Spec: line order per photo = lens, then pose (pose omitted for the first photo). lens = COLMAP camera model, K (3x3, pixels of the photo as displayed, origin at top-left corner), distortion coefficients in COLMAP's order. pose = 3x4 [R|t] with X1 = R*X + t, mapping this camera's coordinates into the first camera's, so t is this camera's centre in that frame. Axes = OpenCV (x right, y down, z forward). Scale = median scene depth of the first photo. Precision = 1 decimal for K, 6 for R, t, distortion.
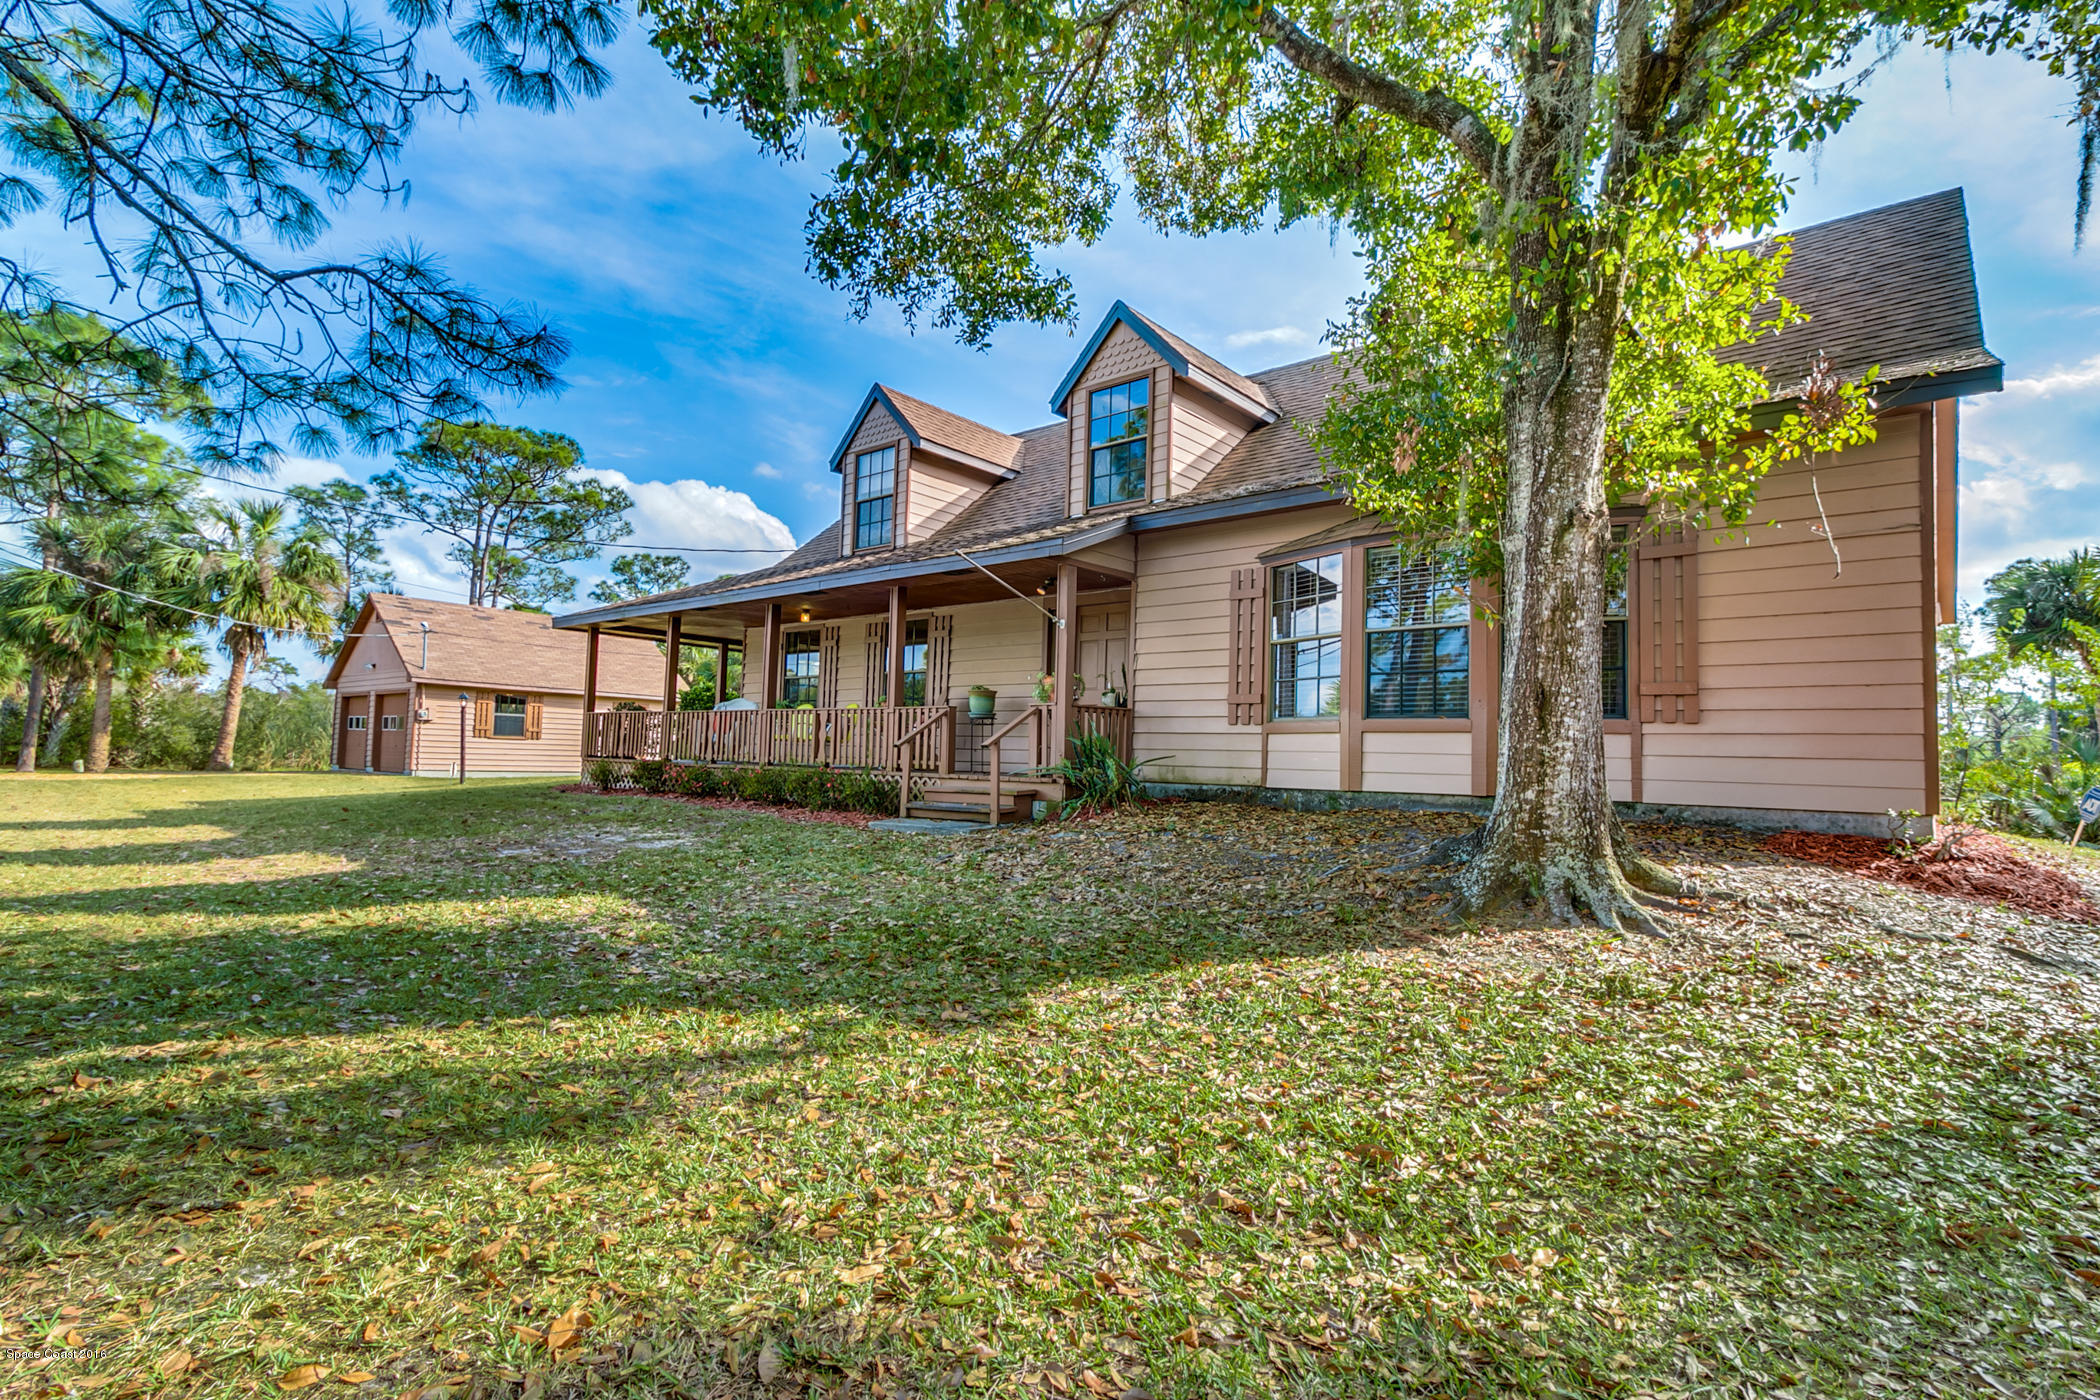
lens RADIAL K [[975.8, 0, 1050.0], [0, 975.8, 700.0], [0, 0, 1]] dist [0.001324, 0.000077]
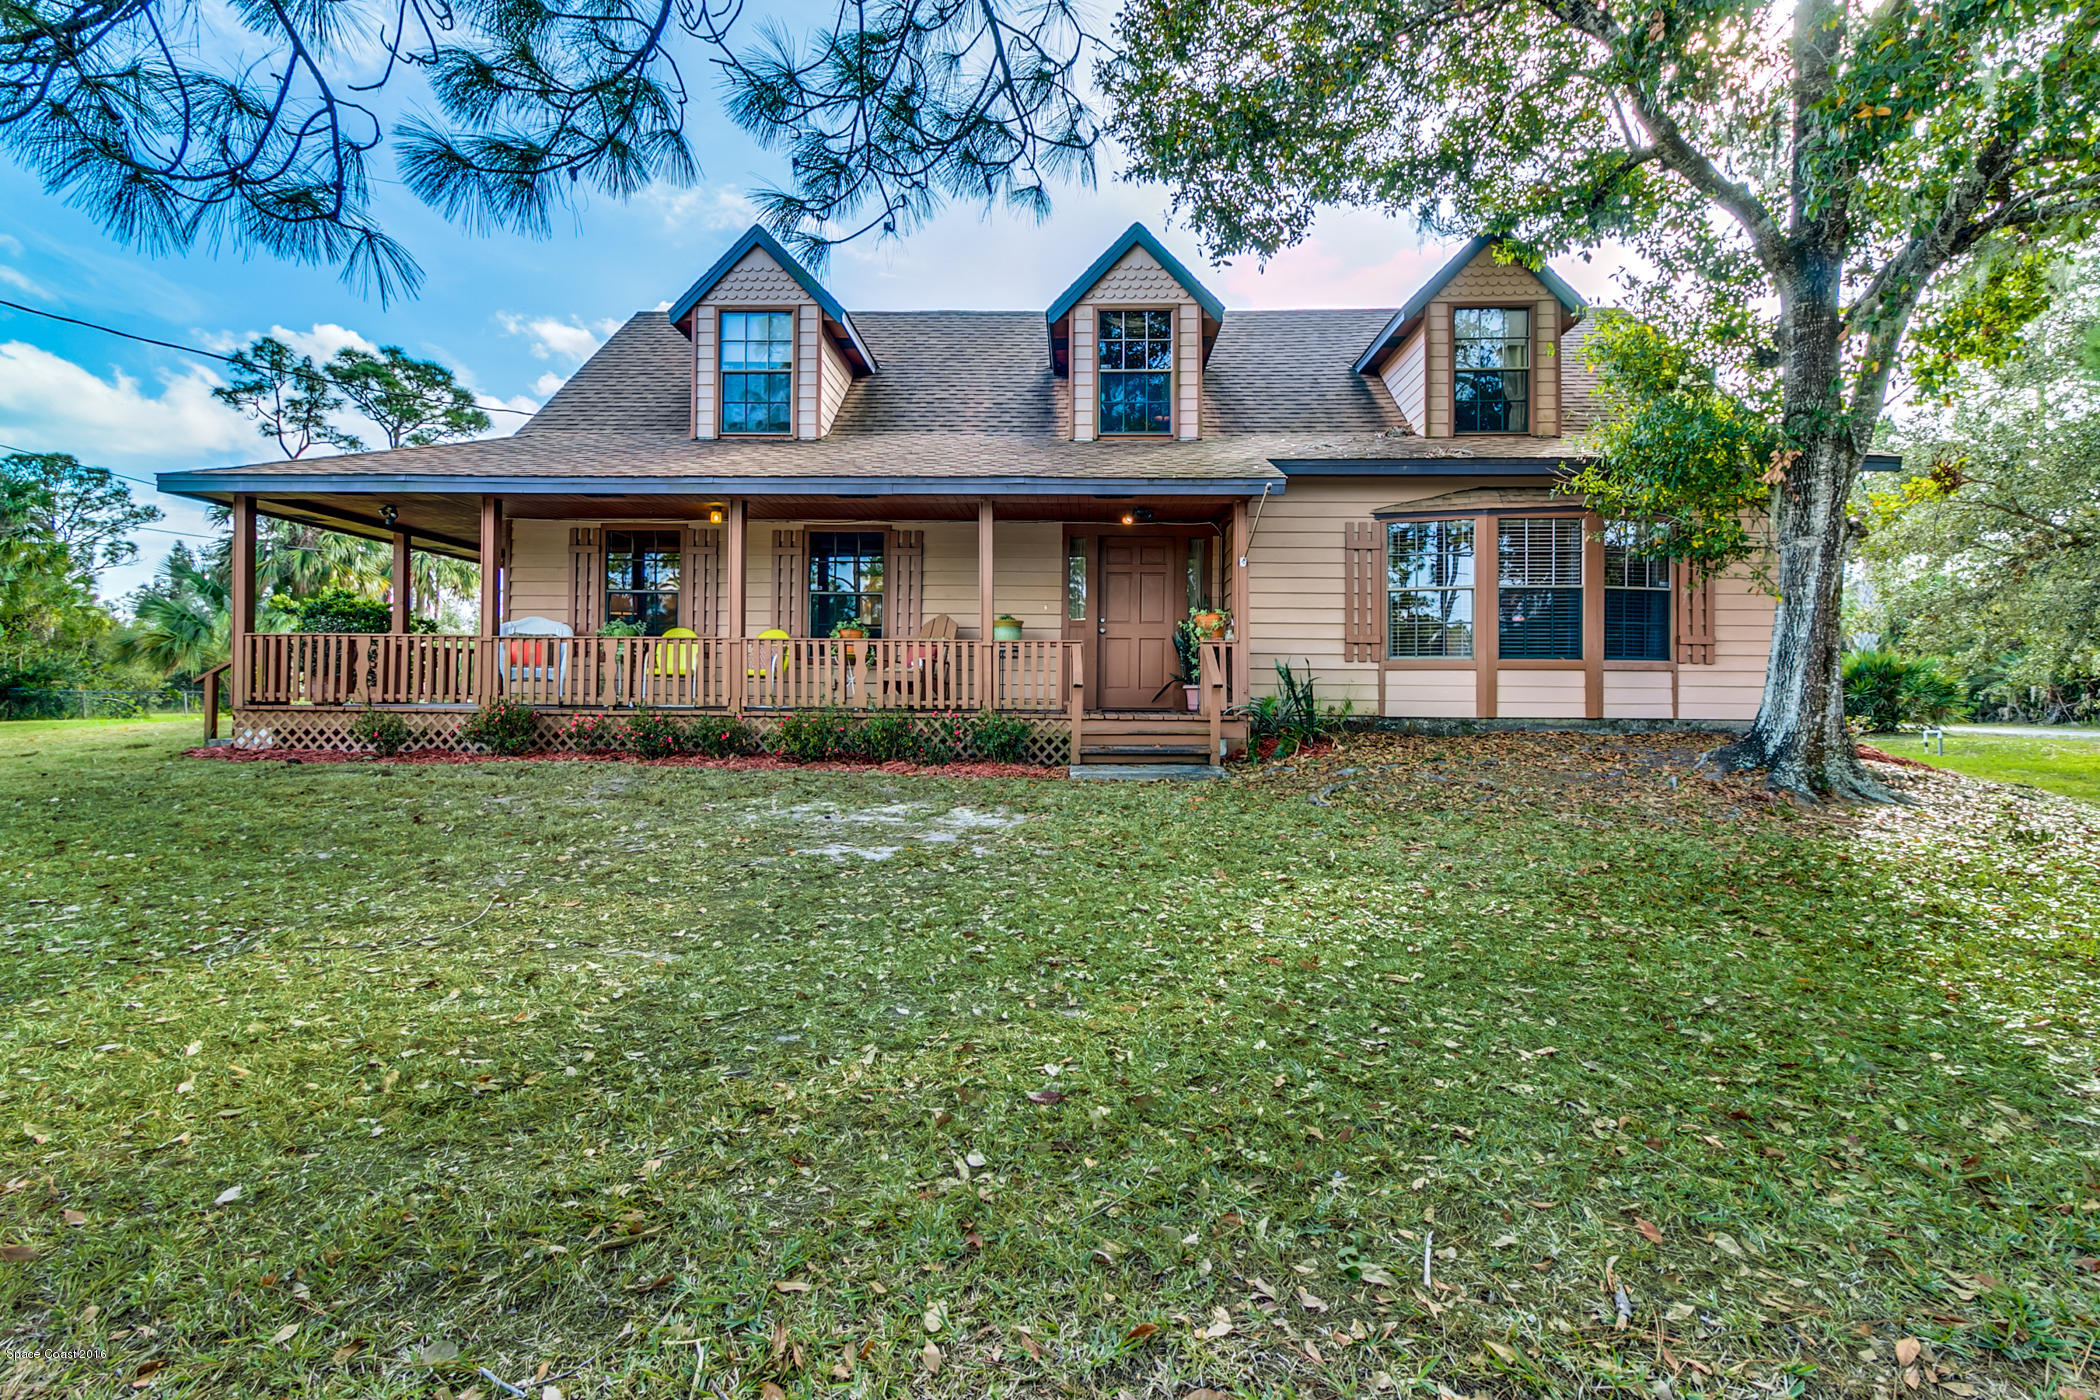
lens RADIAL K [[986.3, 0, 1058.1], [0, 986.3, 681.2], [0, 0, 1]] dist [0.002346, 0.000203]
pose [[0.794211, -0.015959, 0.607432, -0.759134], [-0.024158, 0.998035, 0.057807, -0.009708], [-0.607162, -0.060586, 0.792265, 0.303358]]
